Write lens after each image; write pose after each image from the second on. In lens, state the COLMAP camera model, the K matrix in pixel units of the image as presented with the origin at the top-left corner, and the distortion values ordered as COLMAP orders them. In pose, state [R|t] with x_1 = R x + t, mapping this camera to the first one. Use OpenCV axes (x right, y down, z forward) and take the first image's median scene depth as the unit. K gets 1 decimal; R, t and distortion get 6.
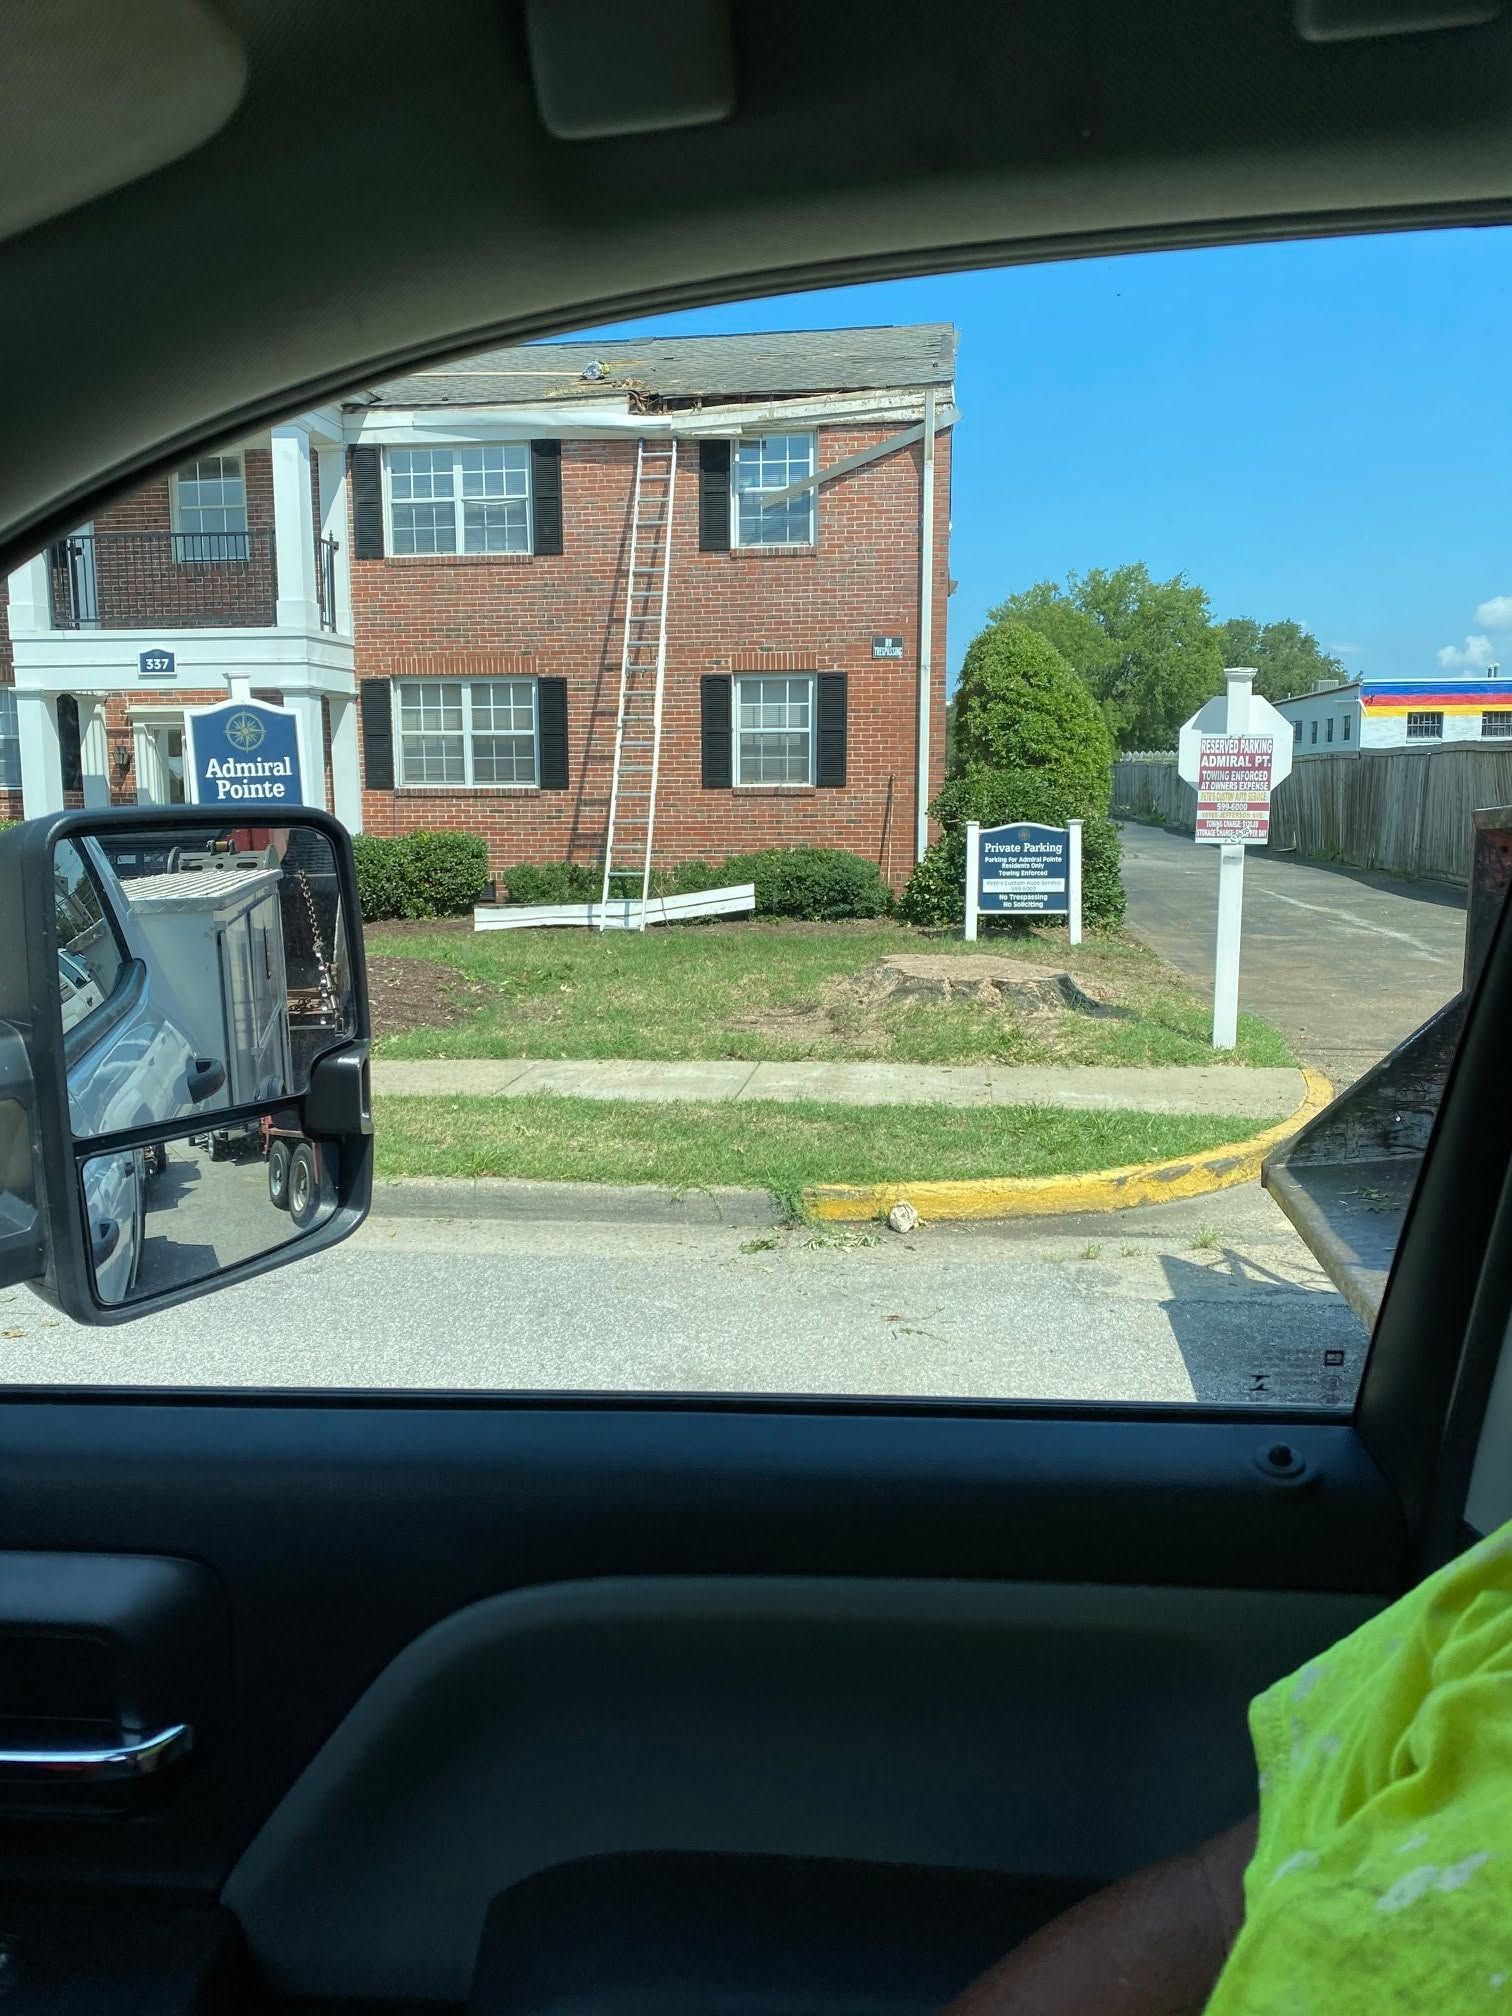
lens RADIAL K [[1528.2, 0, 760.0], [0, 1528.2, 993.5], [0, 0, 1]] dist [0.014507, -0.006598]
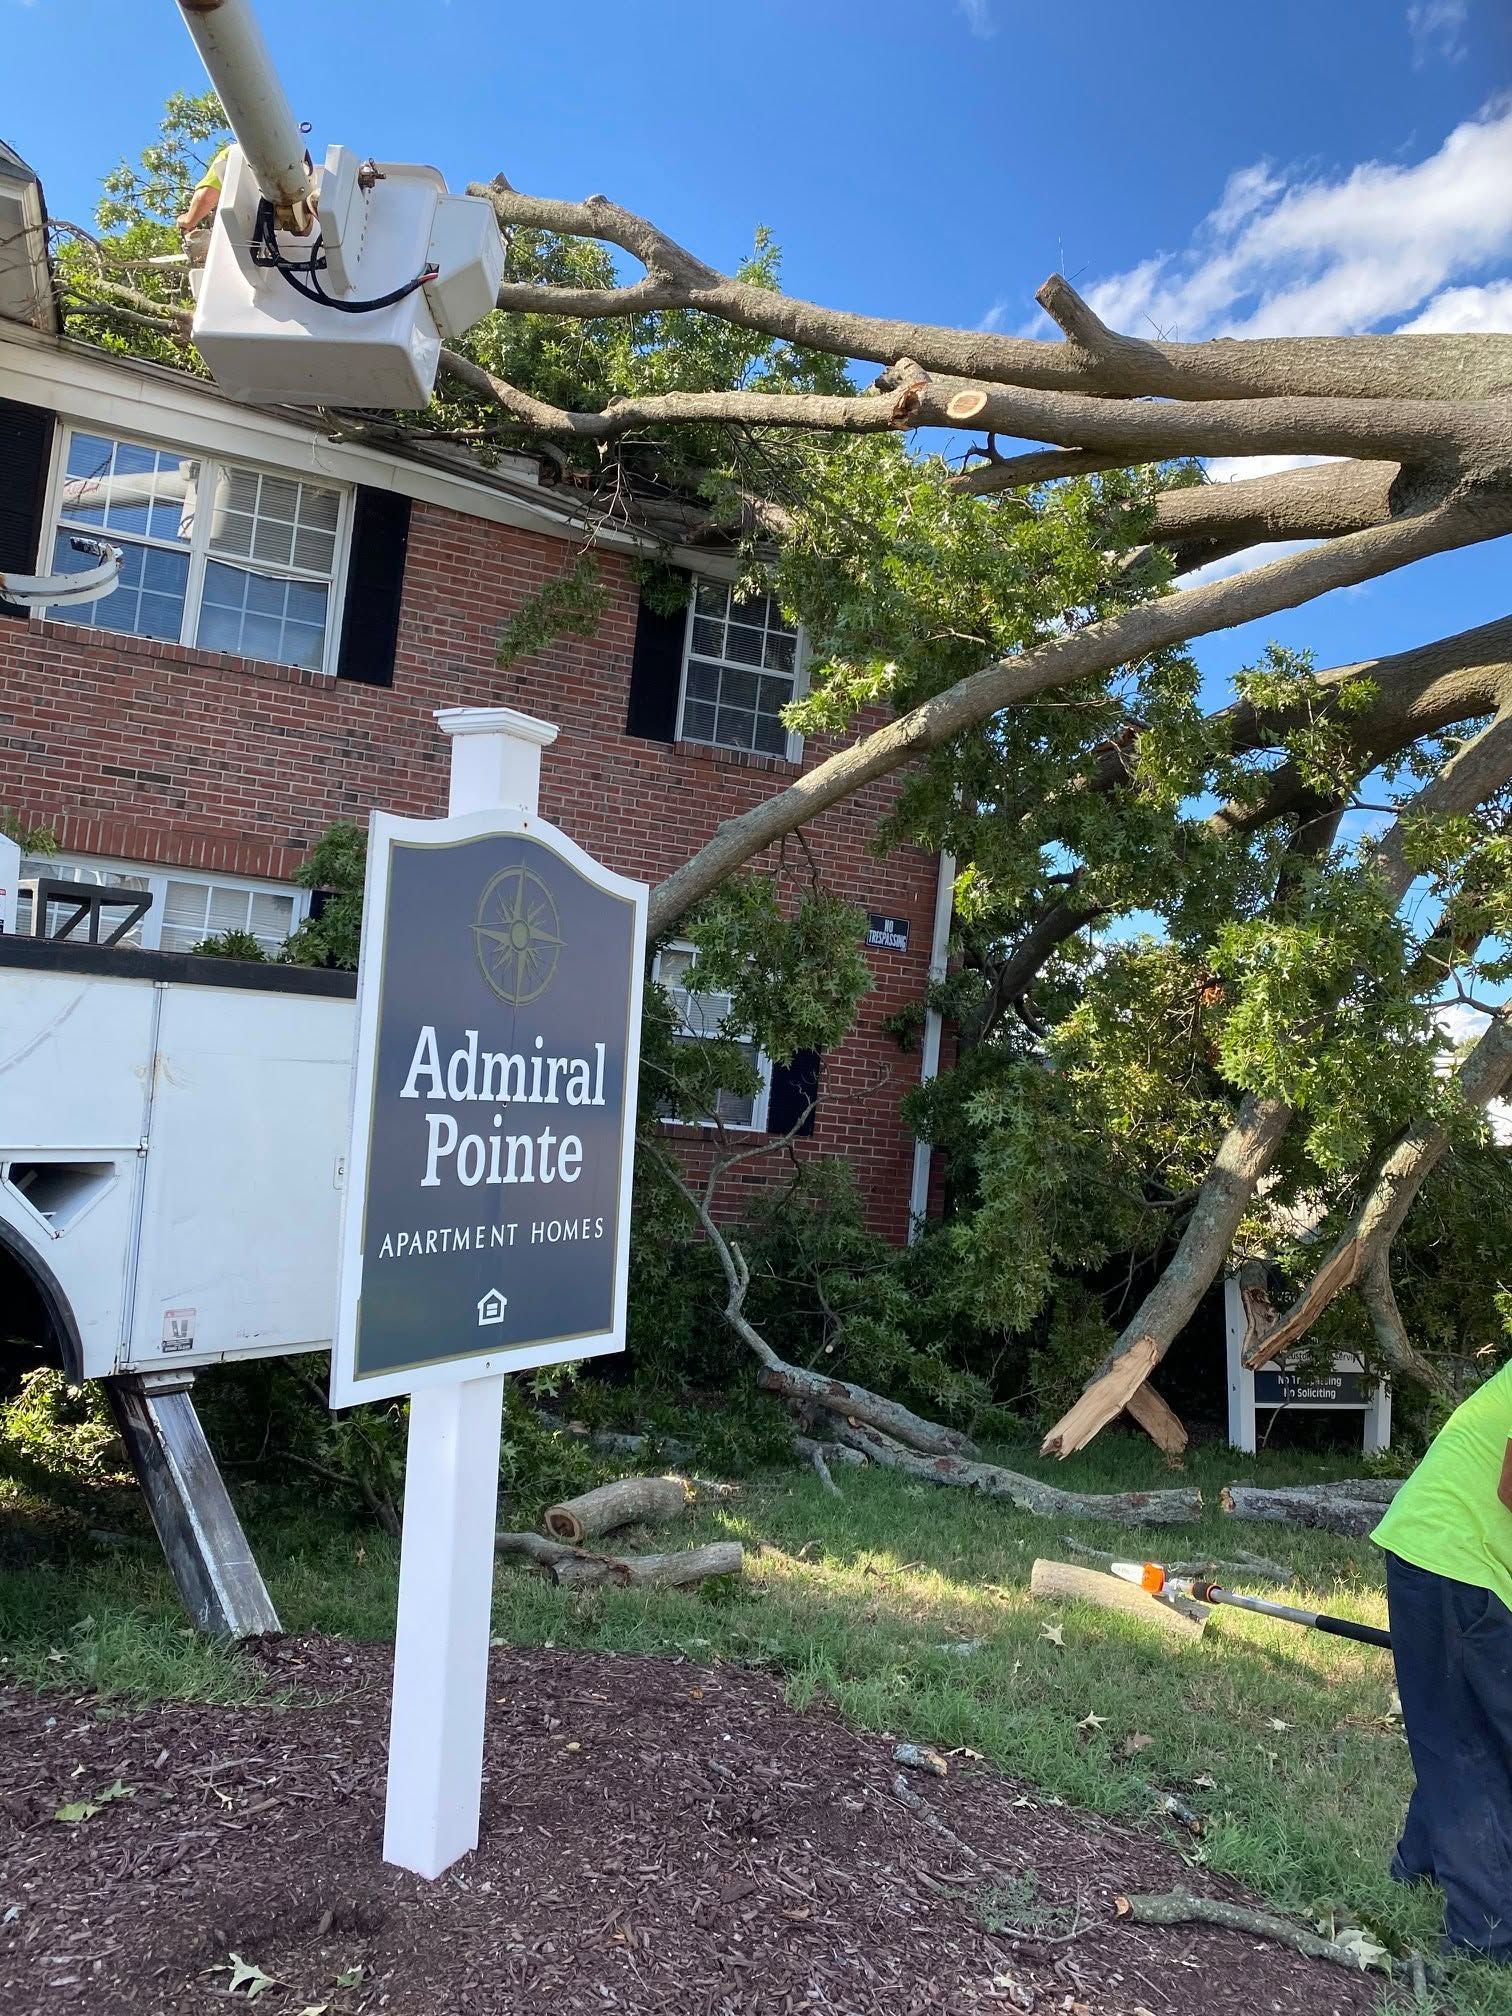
lens RADIAL K [[1528.2, 0, 760.0], [0, 1528.2, 993.5], [0, 0, 1]] dist [0.014507, -0.006598]
pose [[0.874992, 0.130287, 0.466277, -0.418402], [-0.038687, 0.978845, -0.200912, -0.109113], [-0.482589, 0.157758, 0.861522, 0.749870]]
